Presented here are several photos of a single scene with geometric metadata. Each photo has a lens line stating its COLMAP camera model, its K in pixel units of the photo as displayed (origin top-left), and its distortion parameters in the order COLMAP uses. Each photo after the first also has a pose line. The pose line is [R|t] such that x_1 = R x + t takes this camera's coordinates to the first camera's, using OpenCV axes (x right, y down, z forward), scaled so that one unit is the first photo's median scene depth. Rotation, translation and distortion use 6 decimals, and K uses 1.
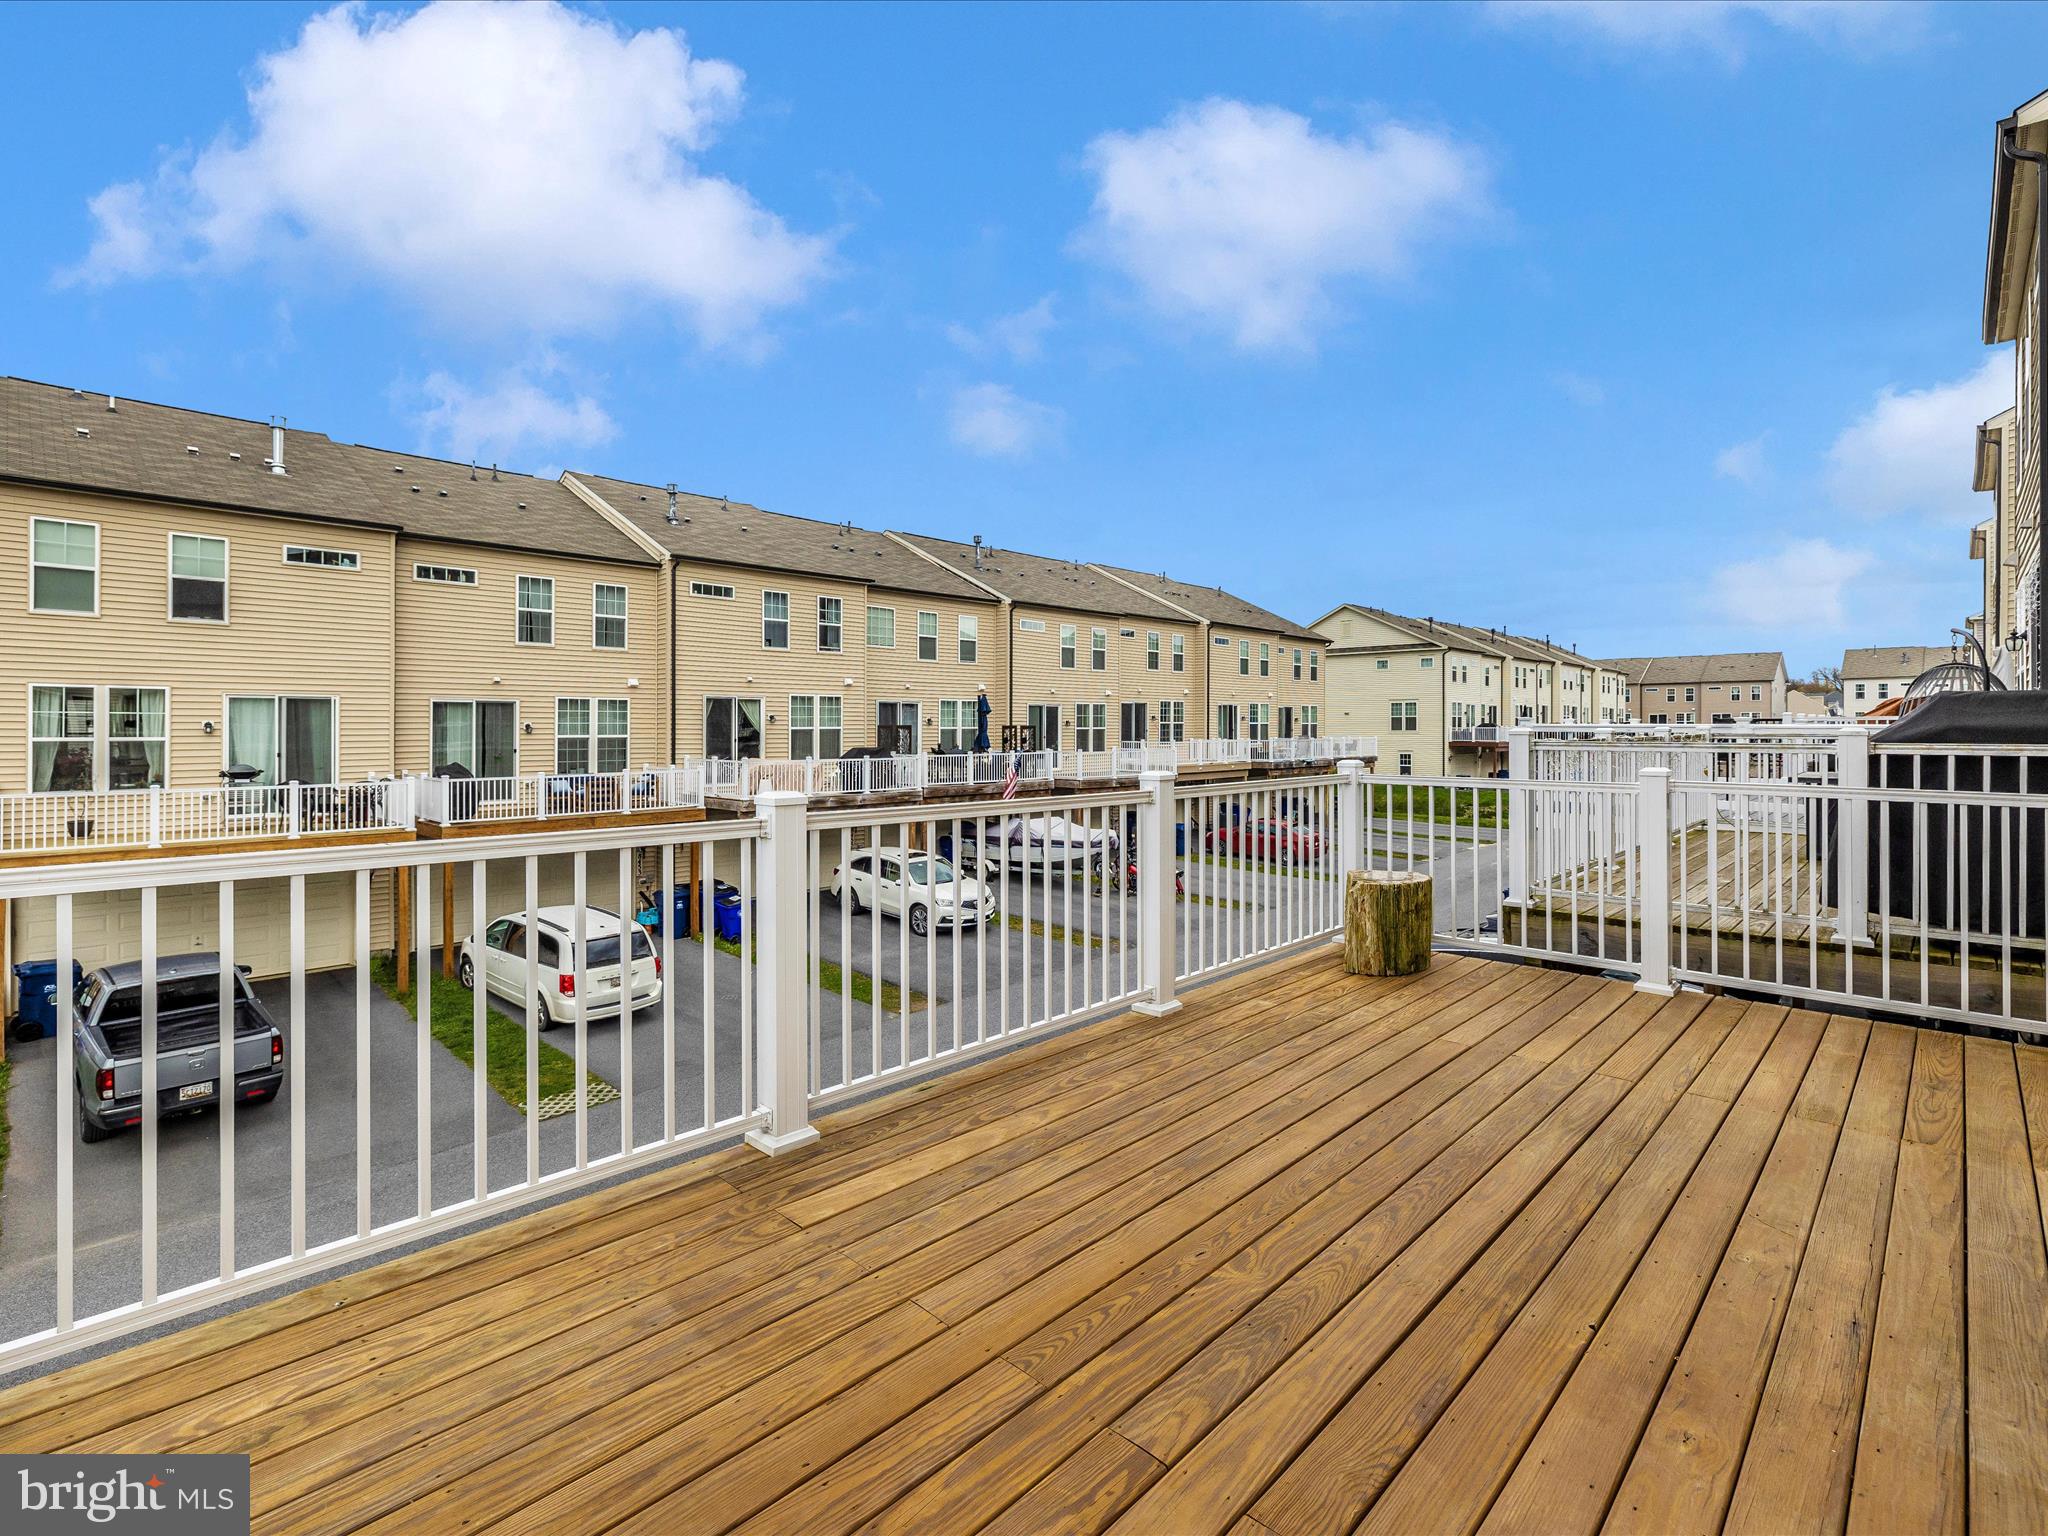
lens RADIAL K [[968.5, 0, 1011.7], [0, 968.5, 714.8], [0, 0, 1]] dist [-0.002542, -0.001338]
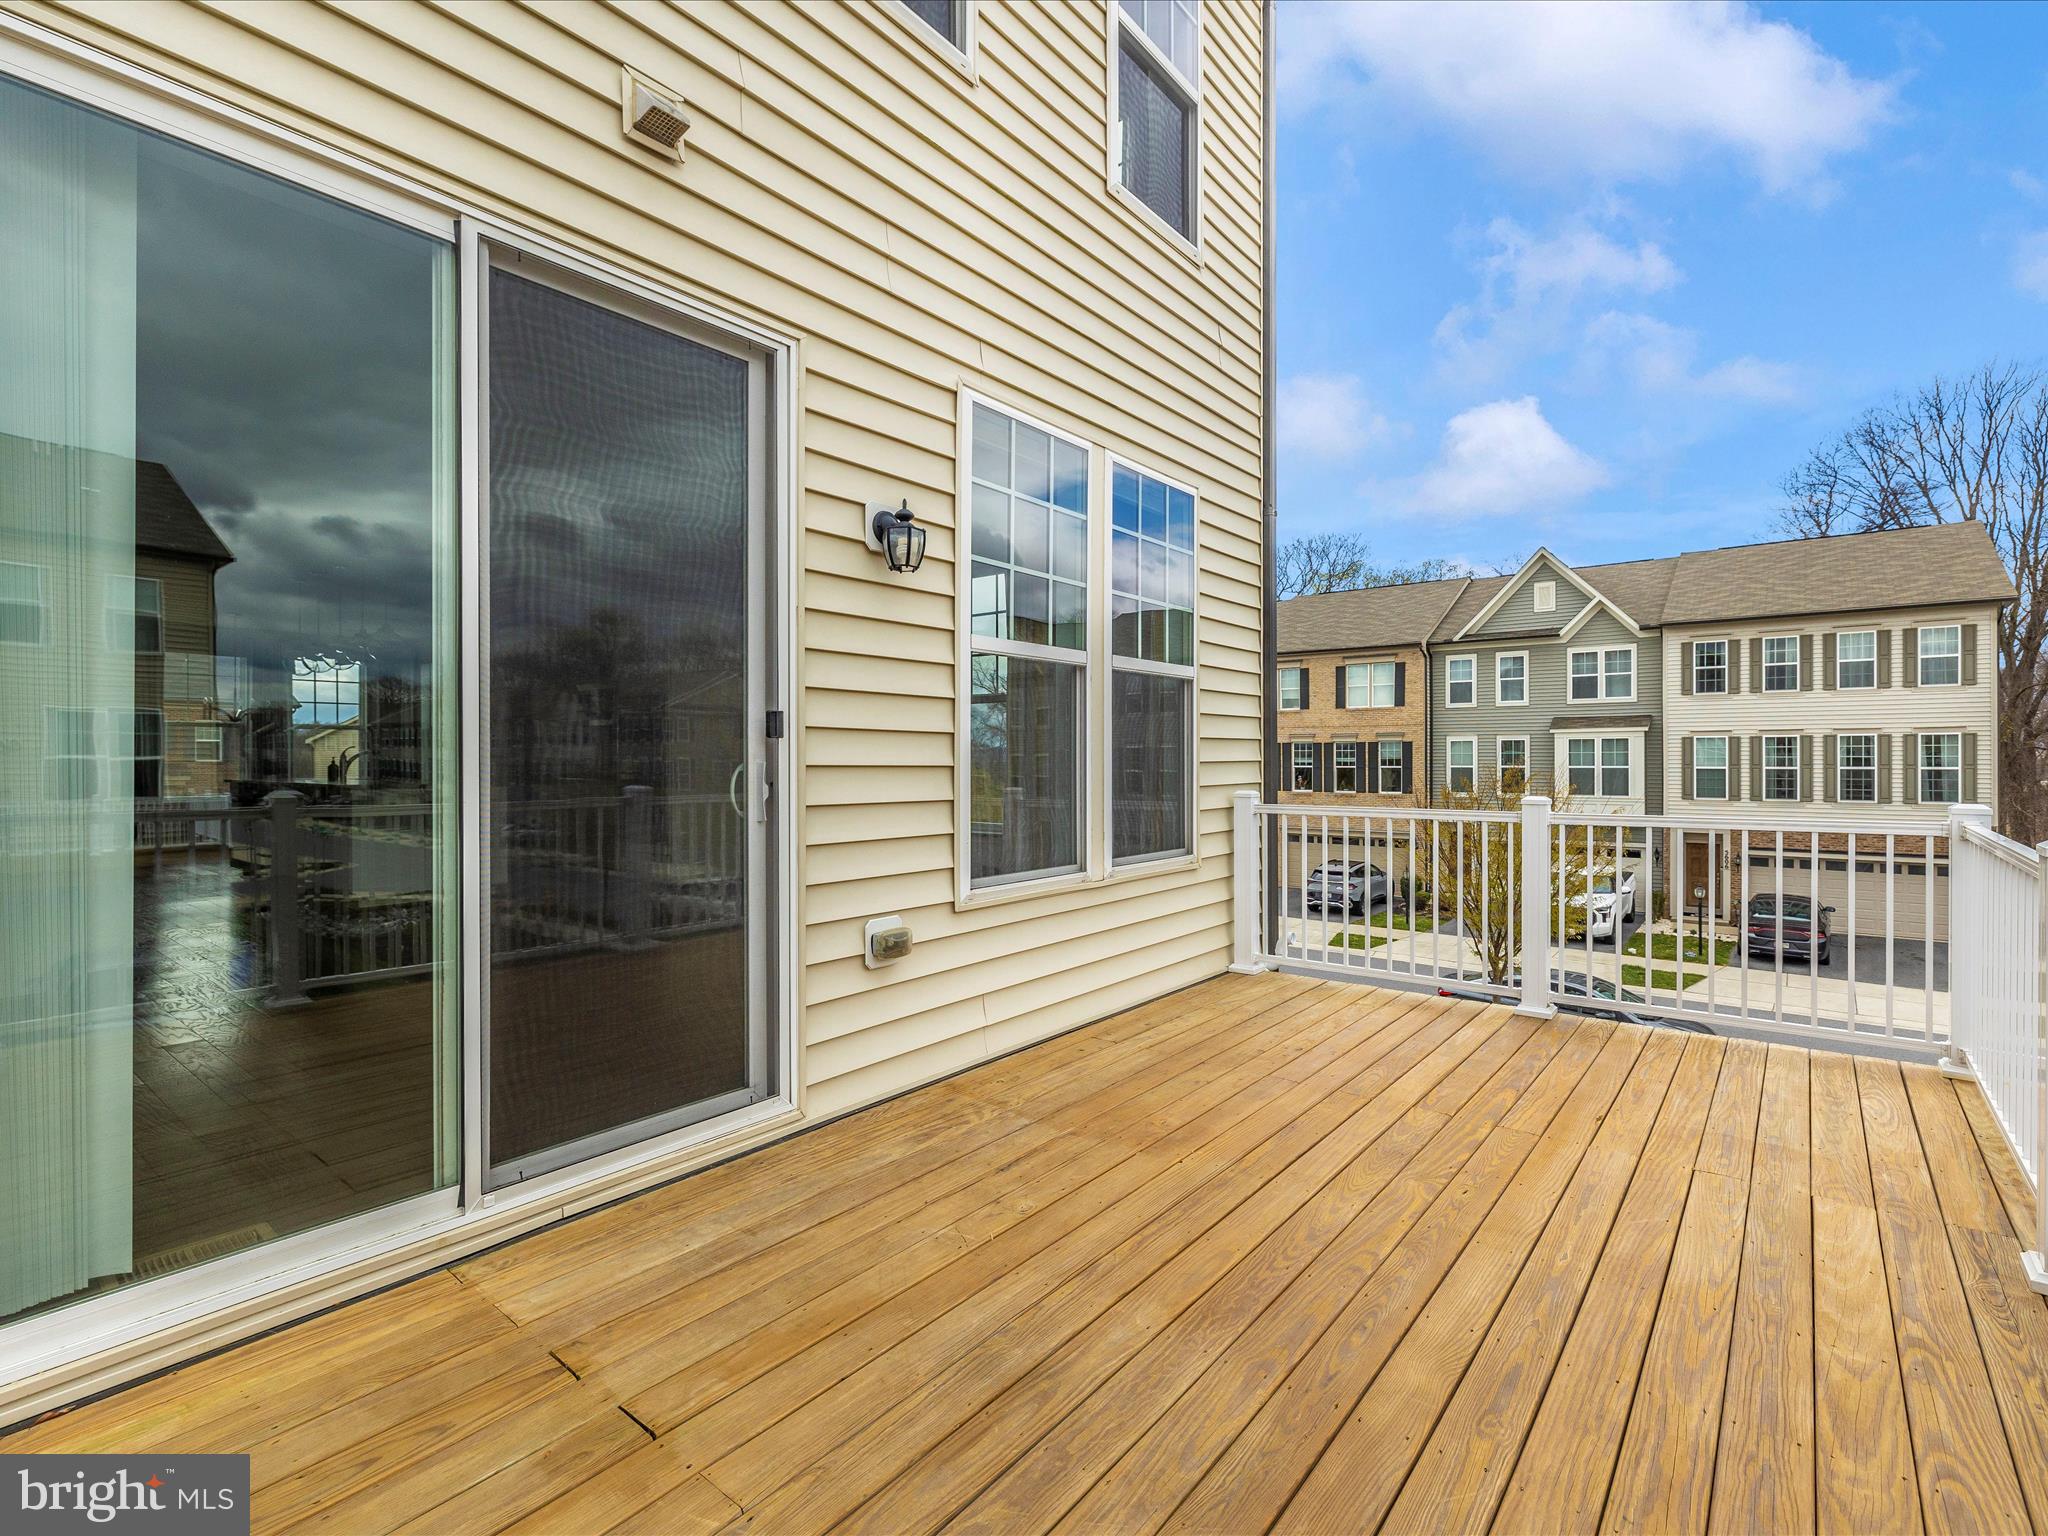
lens RADIAL K [[968.5, 0, 1007.7], [0, 968.5, 763.0], [0, 0, 1]] dist [-0.002542, -0.001338]
pose [[-0.996321, 0.002388, -0.085665, 0.482724], [0.002945, 0.999975, -0.006369, 0.013348], [0.085648, -0.006598, -0.996304, 1.199072]]
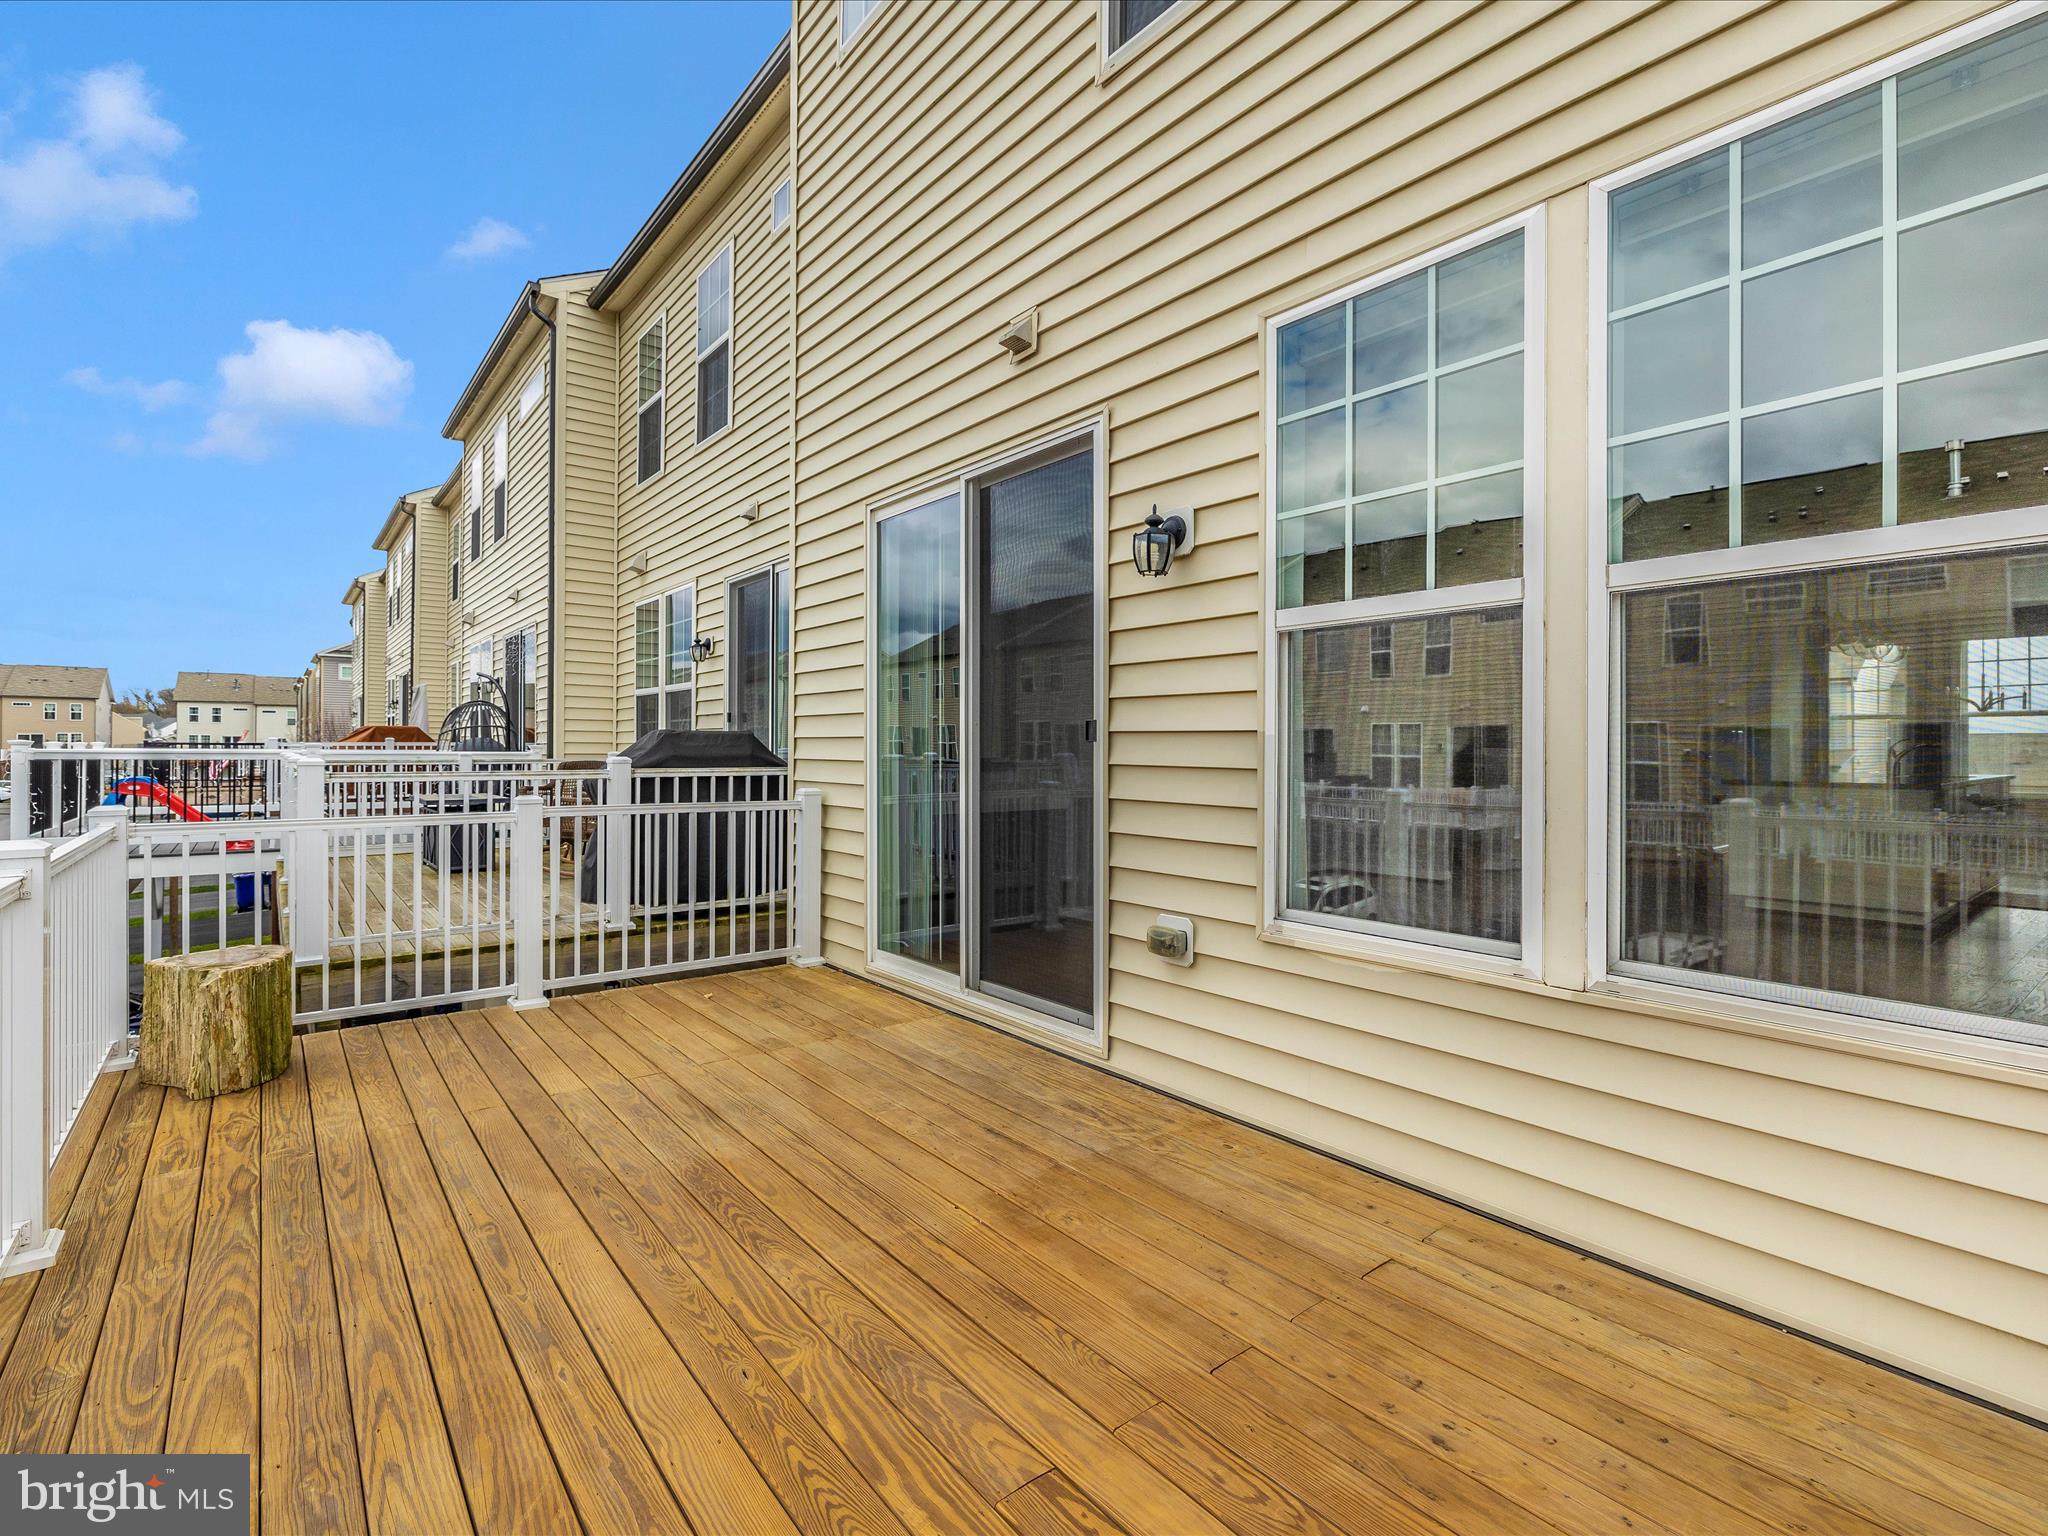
lens RADIAL K [[968.5, 0, 1052.1], [0, 968.5, 740.1], [0, 0, 1]] dist [-0.002542, -0.001338]
pose [[0.110946, 0.011057, 0.993765, -0.355064], [-0.013732, 0.999860, -0.009591, -0.002831], [-0.993732, -0.012582, 0.111082, 0.352529]]
